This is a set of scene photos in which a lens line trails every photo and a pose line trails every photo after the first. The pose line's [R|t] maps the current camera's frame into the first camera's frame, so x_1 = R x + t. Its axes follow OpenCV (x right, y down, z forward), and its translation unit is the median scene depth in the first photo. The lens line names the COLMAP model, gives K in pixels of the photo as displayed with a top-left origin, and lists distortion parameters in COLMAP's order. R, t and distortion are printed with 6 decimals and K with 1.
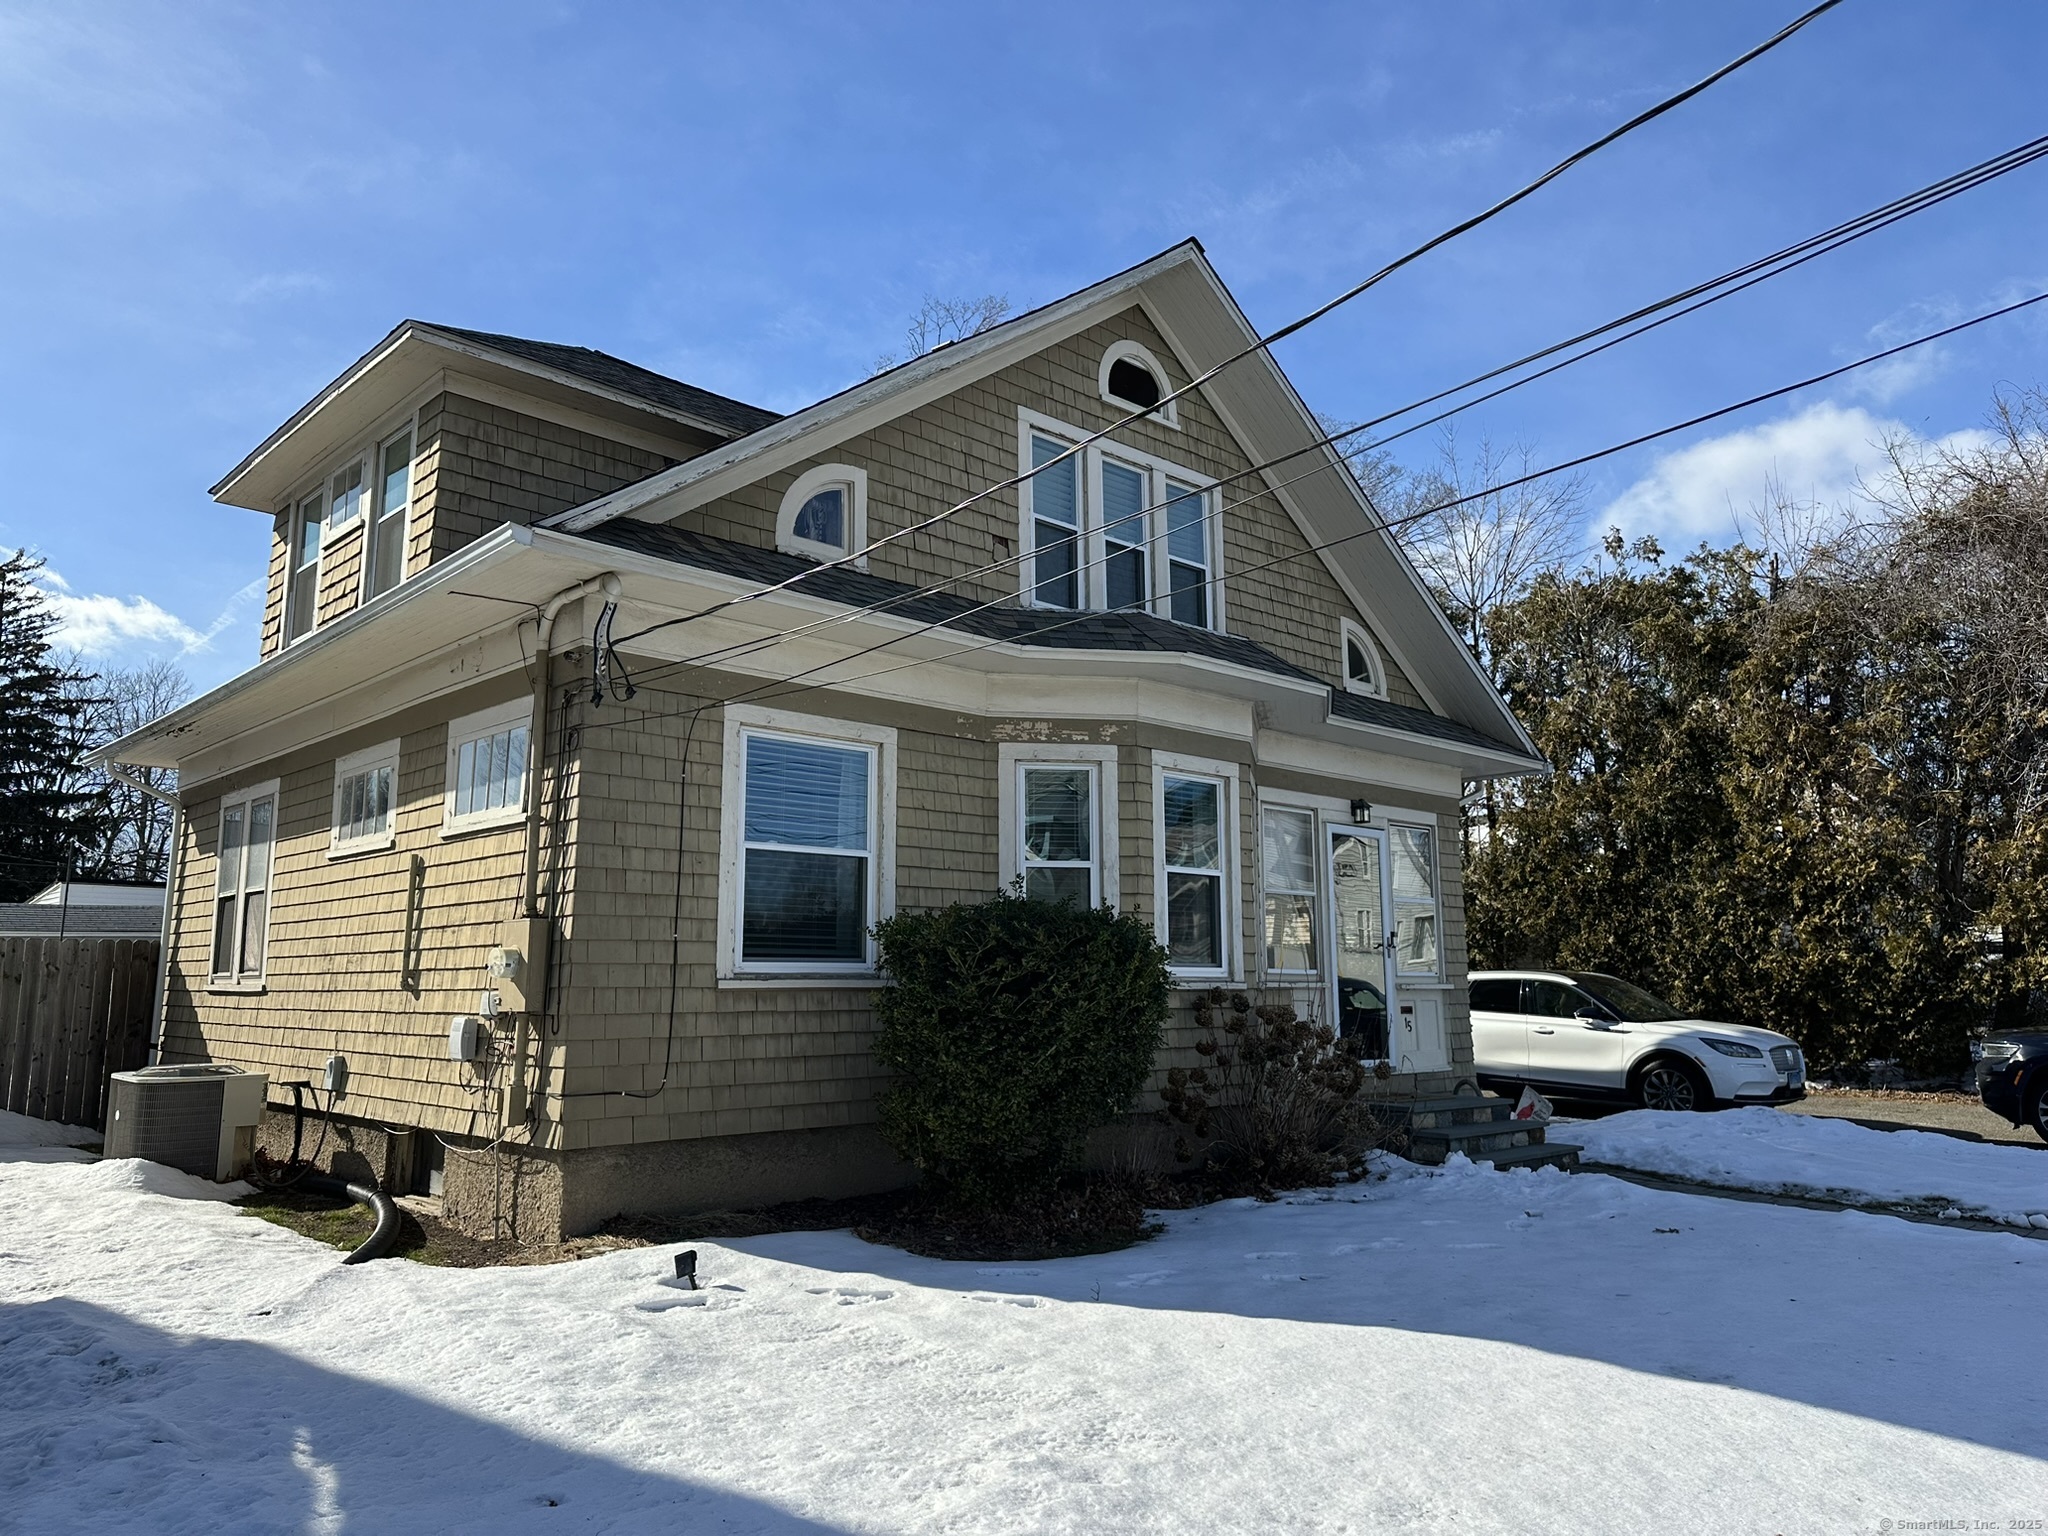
lens RADIAL K [[1430.0, 0, 1015.9], [0, 1430.0, 767.8], [0, 0, 1]] dist [0.105534, -0.012059]
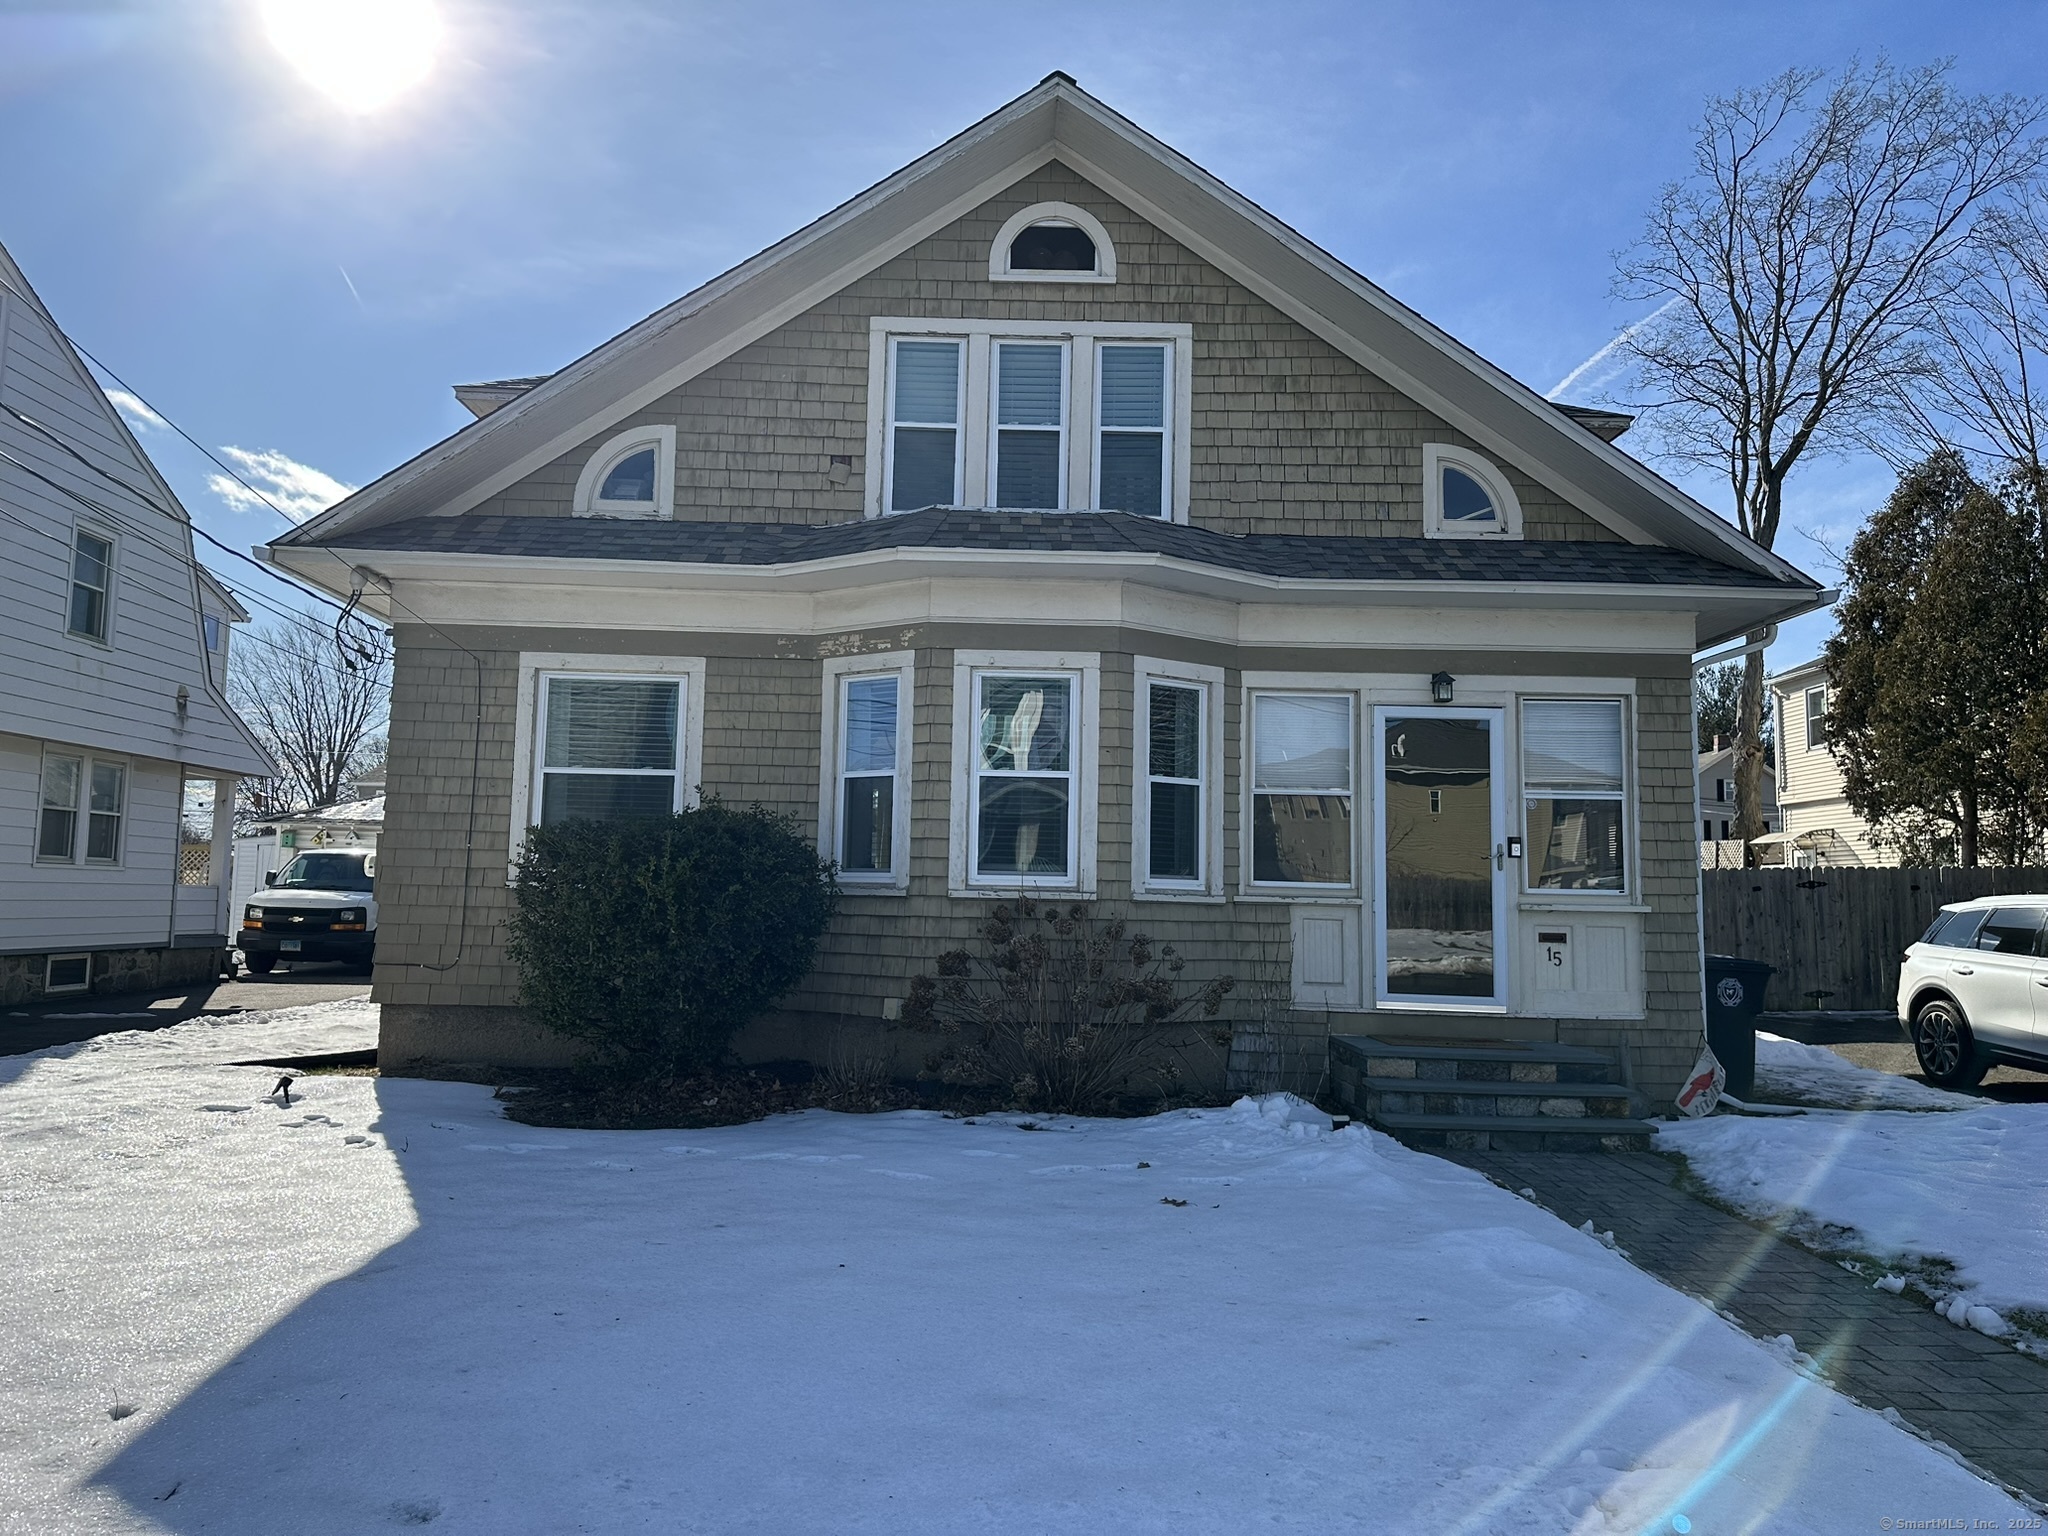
lens RADIAL K [[1430.0, 0, 1012.2], [0, 1430.0, 772.3], [0, 0, 1]] dist [0.105534, -0.012059]
pose [[0.732895, -0.044288, -0.678899, 0.787275], [0.081512, 0.996407, 0.022995, 0.051231], [0.675441, -0.072192, 0.733872, 0.324187]]
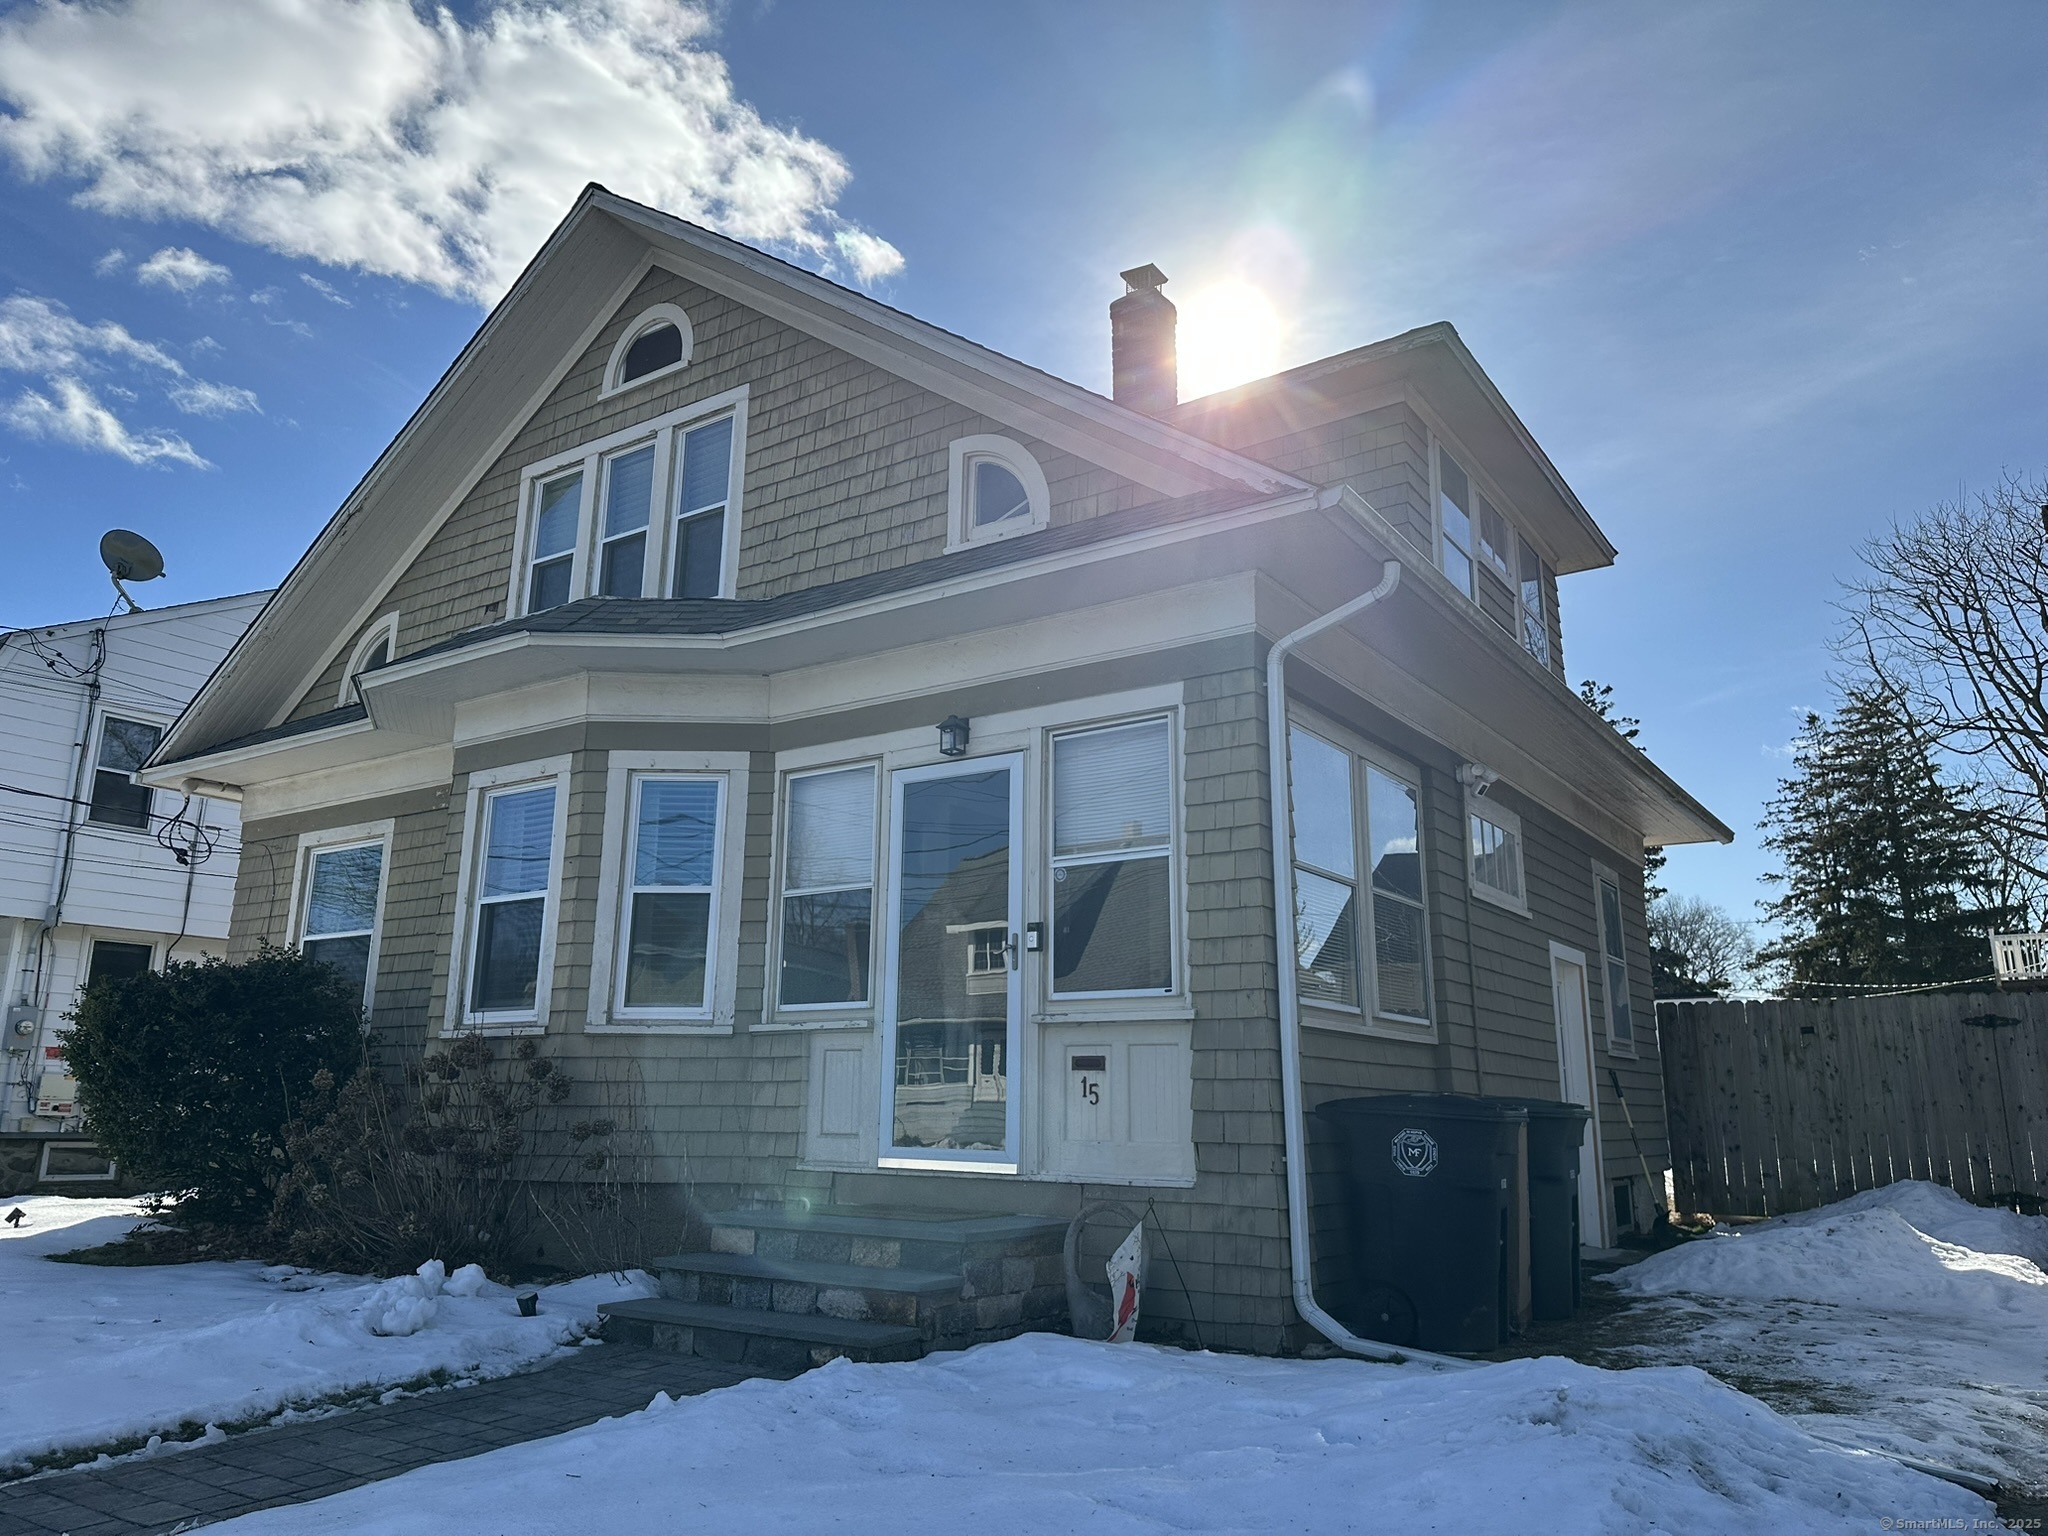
lens RADIAL K [[1430.0, 0, 1015.2], [0, 1430.0, 770.1], [0, 0, 1]] dist [0.105534, -0.012059]
pose [[0.201087, -0.221307, -0.954247, 1.066962], [0.136076, 0.971011, -0.196520, 0.217785], [0.970076, -0.090333, 0.225372, 1.153074]]
